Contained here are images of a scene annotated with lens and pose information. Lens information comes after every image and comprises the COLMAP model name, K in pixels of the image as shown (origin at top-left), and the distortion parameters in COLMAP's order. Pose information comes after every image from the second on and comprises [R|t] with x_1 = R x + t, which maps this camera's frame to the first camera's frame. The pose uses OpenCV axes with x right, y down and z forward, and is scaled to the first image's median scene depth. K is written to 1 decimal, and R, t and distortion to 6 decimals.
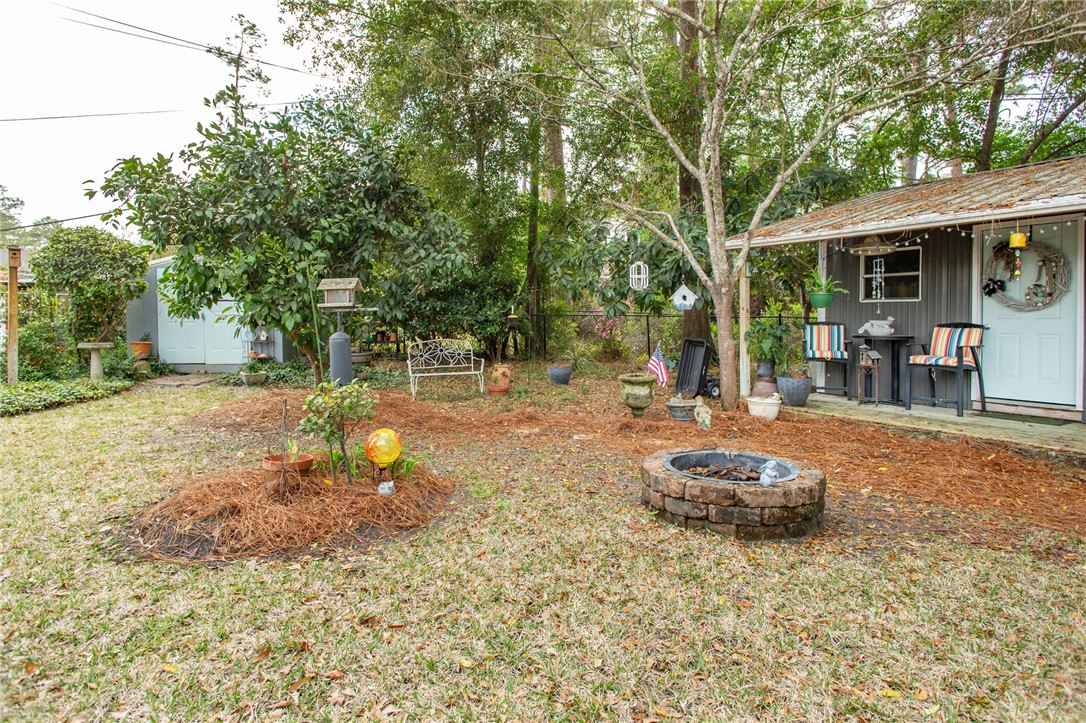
lens RADIAL K [[621.7, 0, 521.5], [0, 621.7, 322.8], [0, 0, 1]] dist [0.023206, -0.004164]
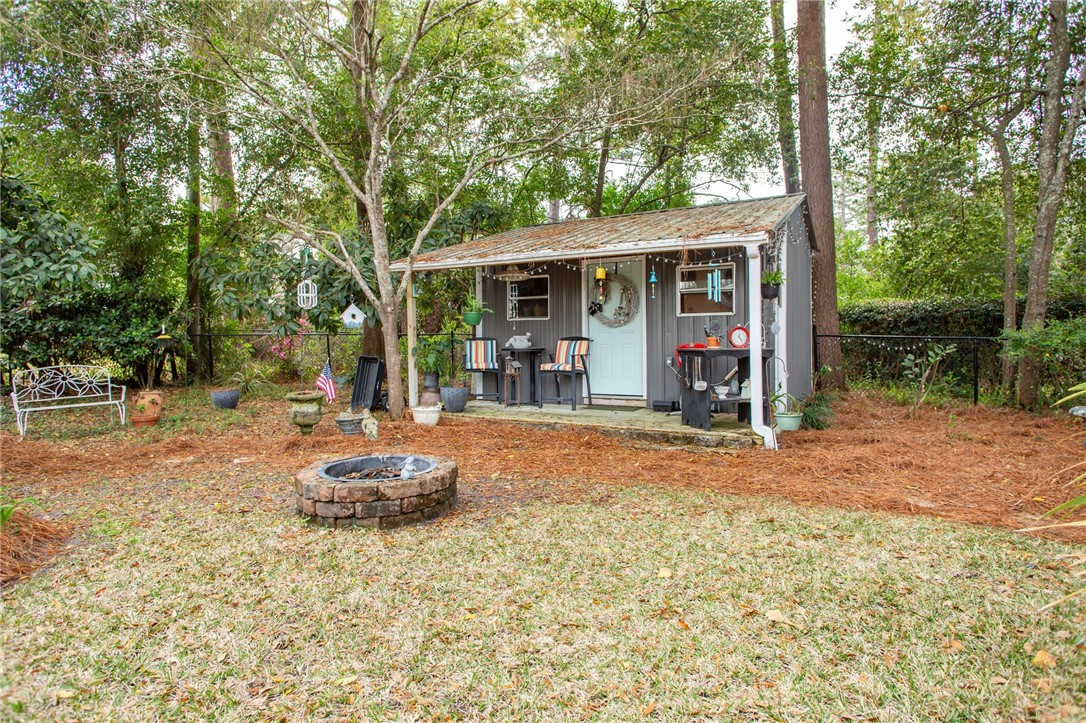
lens RADIAL K [[621.7, 0, 535.5], [0, 621.7, 339.9], [0, 0, 1]] dist [0.023206, -0.004164]
pose [[0.876480, -0.017192, 0.481131, 0.026346], [0.018522, 0.999826, 0.001984, 0.002886], [-0.481082, 0.007173, 0.876646, -0.062871]]
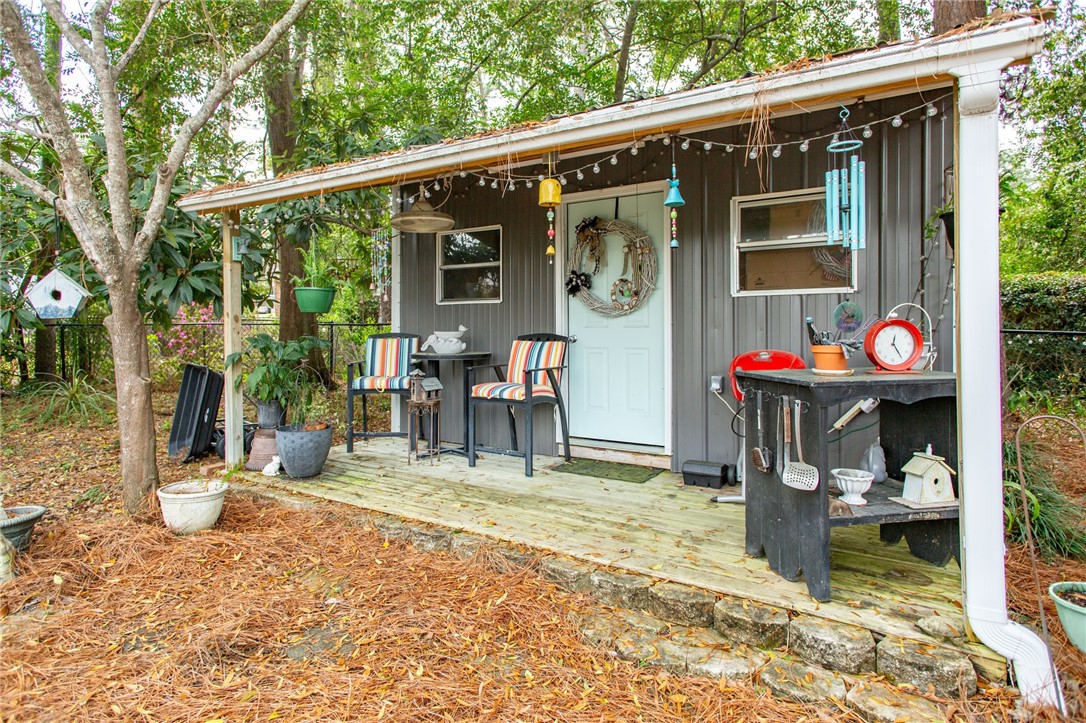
lens RADIAL K [[621.7, 0, 527.7], [0, 621.7, 326.3], [0, 0, 1]] dist [0.023206, -0.004164]
pose [[0.913422, -0.014526, 0.406755, 0.412984], [0.014861, 0.999887, 0.002336, -0.010222], [-0.406743, 0.003911, 0.913534, 0.382247]]
